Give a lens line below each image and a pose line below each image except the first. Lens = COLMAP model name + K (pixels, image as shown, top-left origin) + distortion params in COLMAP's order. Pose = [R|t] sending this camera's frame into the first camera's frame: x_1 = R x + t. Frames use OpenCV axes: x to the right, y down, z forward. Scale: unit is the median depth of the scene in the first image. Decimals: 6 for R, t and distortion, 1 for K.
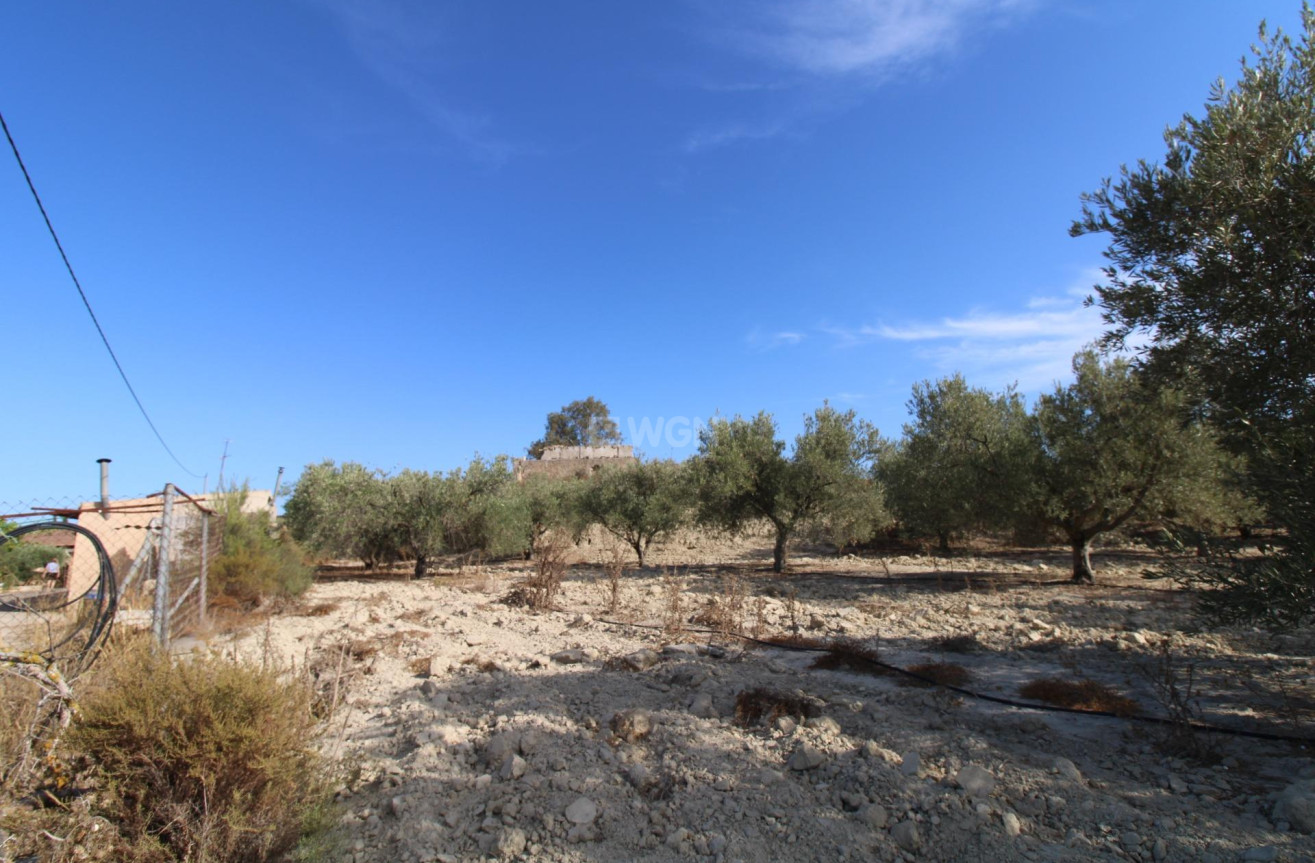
lens RADIAL K [[638.6, 0, 649.3], [0, 638.6, 419.6], [0, 0, 1]] dist [-0.003446, -0.009963]
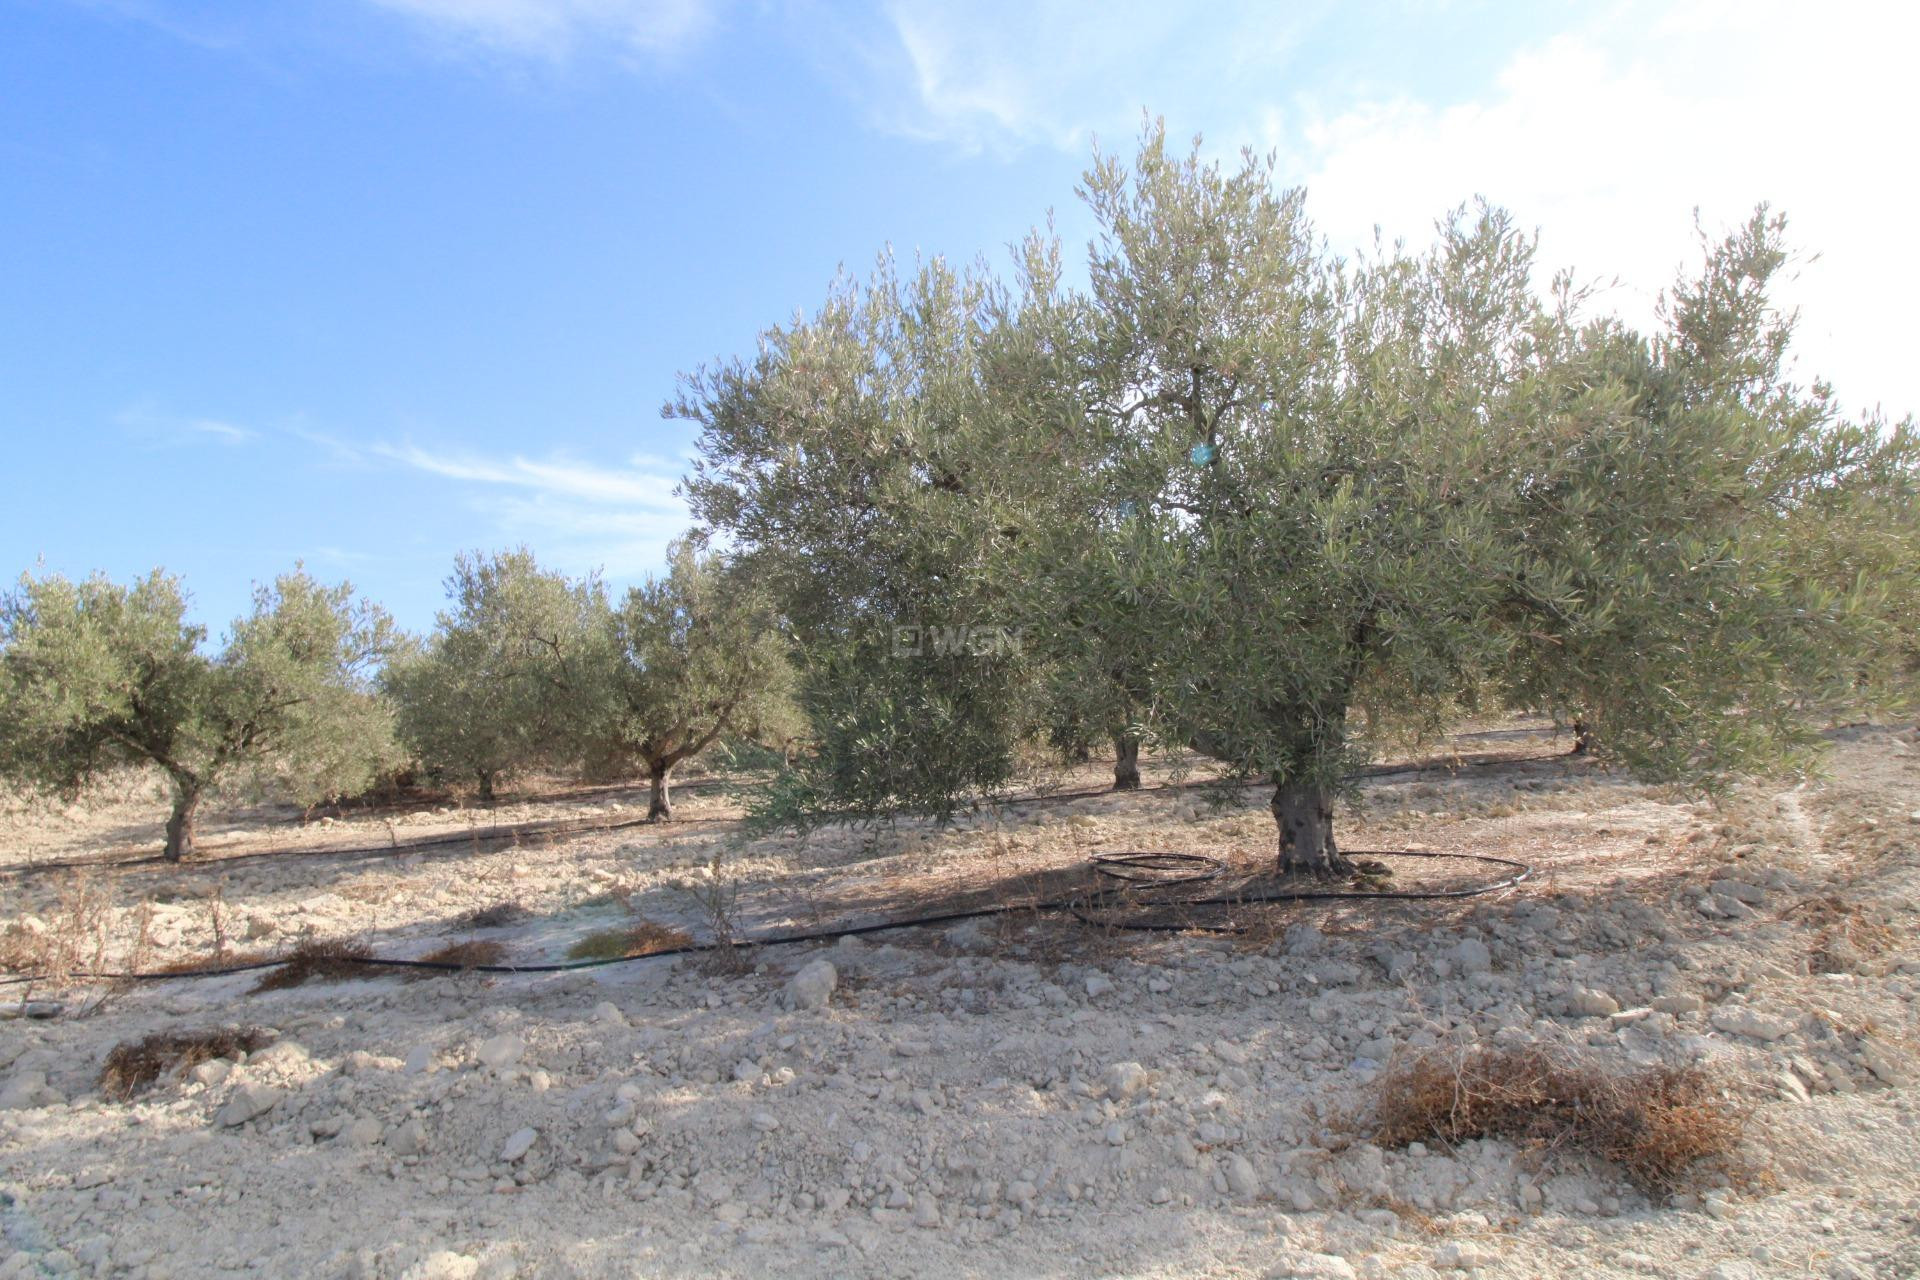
lens RADIAL K [[934.4, 0, 995.9], [0, 934.4, 632.7], [0, 0, 1]] dist [-0.003168, -0.009059]
pose [[0.603067, 0.052390, 0.795968, -0.028589], [-0.073031, 0.997276, -0.010308, -0.004457], [-0.794340, -0.051914, 0.605251, -0.066514]]
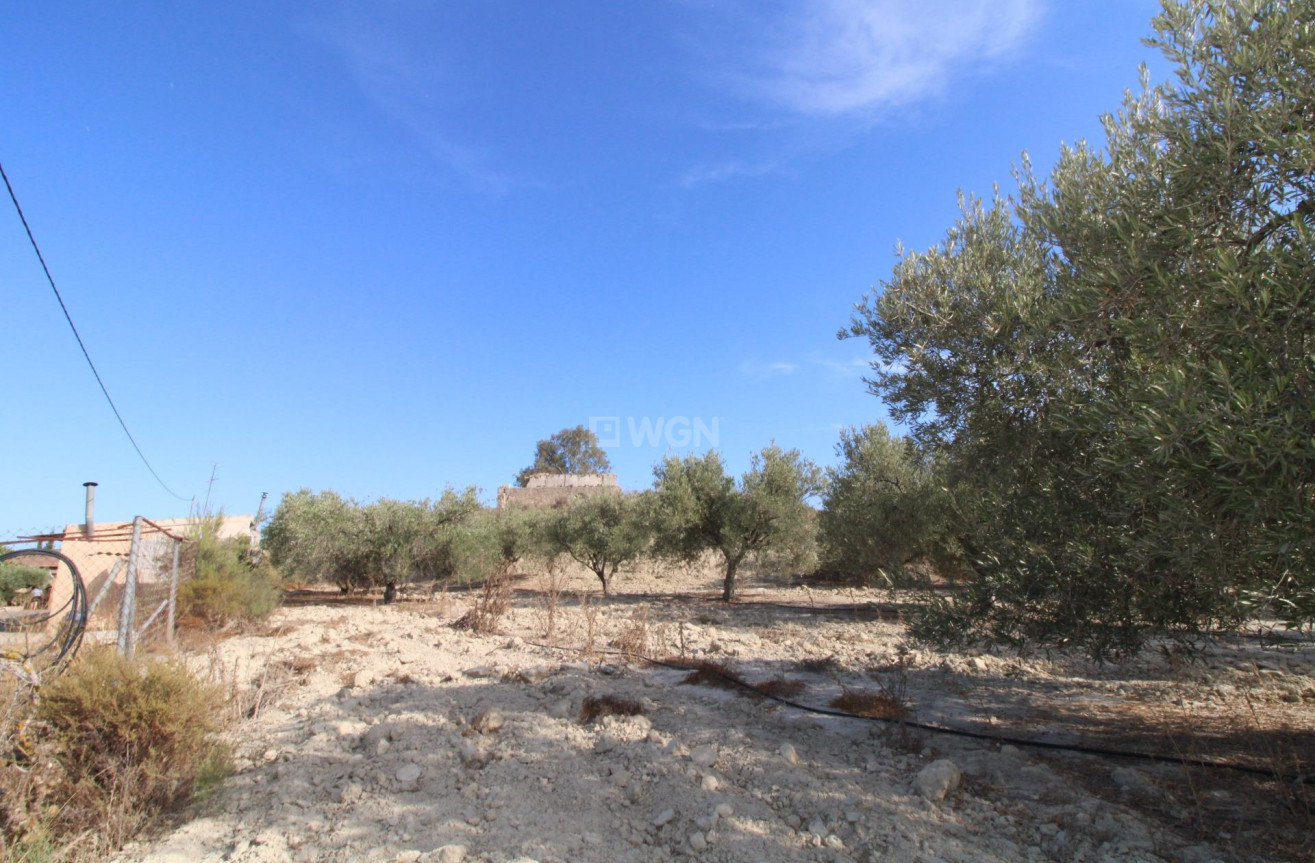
lens RADIAL K [[638.6, 0, 654.8], [0, 638.6, 414.6], [0, 0, 1]] dist [-0.003446, -0.009963]
pose [[0.999823, 0.015118, 0.011161, 0.111333], [-0.014542, 0.998644, -0.049987, -0.026210], [-0.011902, 0.049816, 0.998687, -0.115309]]
